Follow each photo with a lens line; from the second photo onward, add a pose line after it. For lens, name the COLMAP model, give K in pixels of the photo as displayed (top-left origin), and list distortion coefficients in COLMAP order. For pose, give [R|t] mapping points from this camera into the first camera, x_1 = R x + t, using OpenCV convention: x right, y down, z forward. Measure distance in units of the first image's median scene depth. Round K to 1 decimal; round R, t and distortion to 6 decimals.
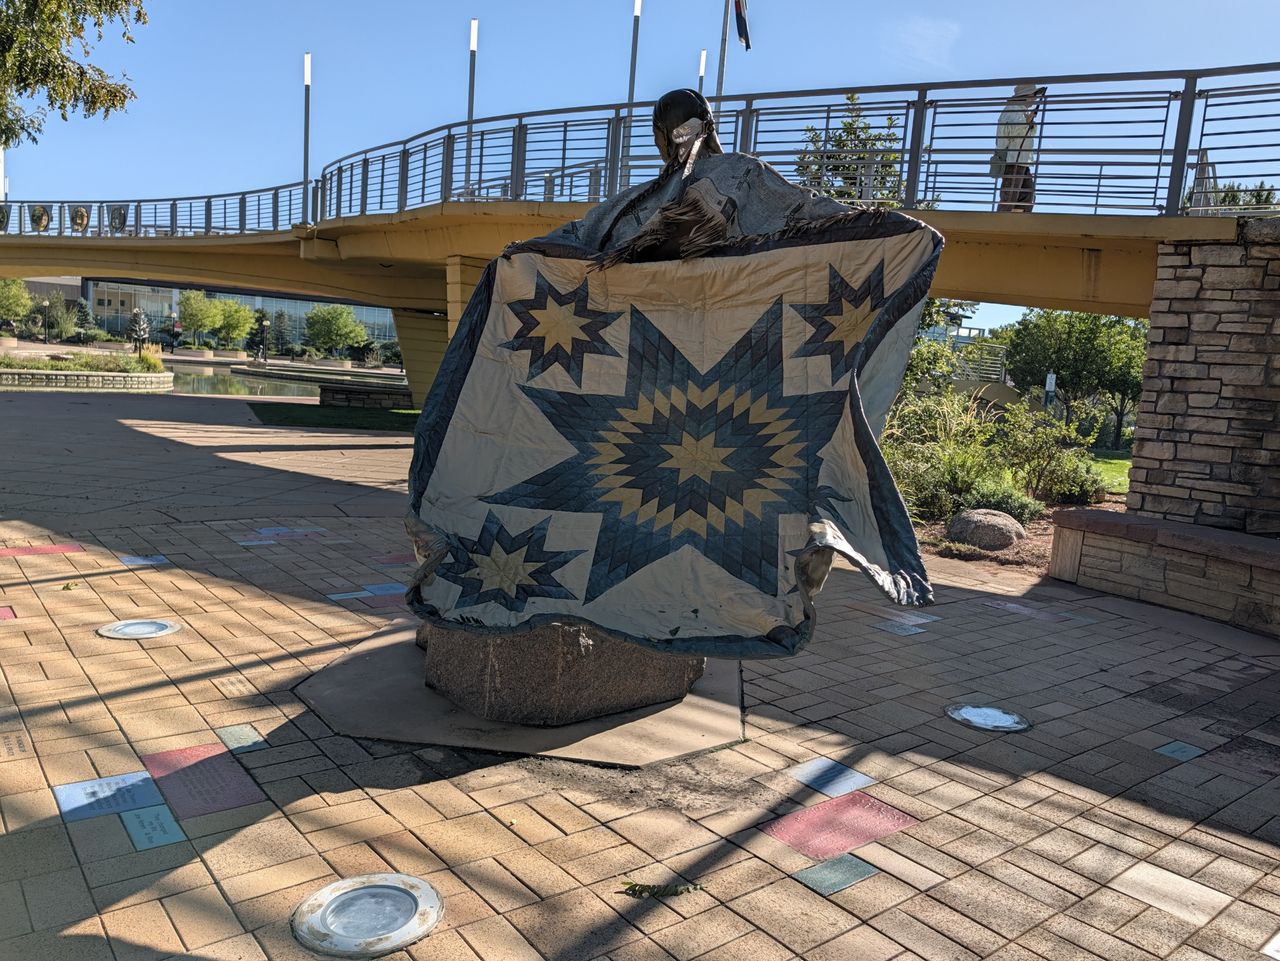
lens RADIAL K [[943.5, 0, 640.0], [0, 943.5, 480.5], [0, 0, 1]] dist [0.006712, -0.006338]
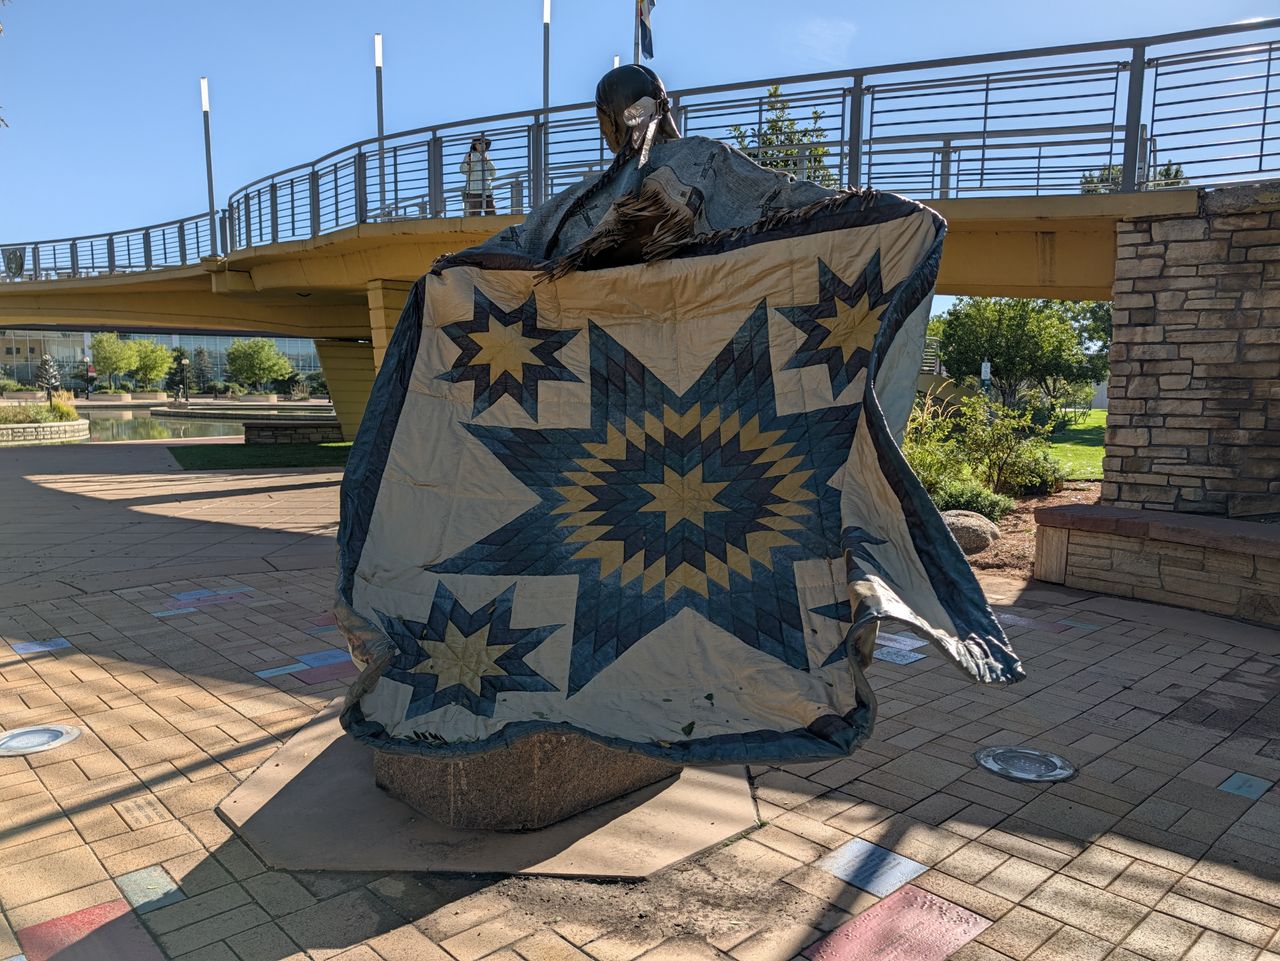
lens RADIAL K [[945.1, 0, 631.2], [0, 945.1, 494.4], [0, 0, 1]] dist [0.002686, 0.001272]
pose [[0.995906, -0.072296, 0.054273, -0.025637], [0.072217, 0.997383, 0.003412, -0.026890], [-0.054377, 0.000521, 0.998520, 0.134649]]
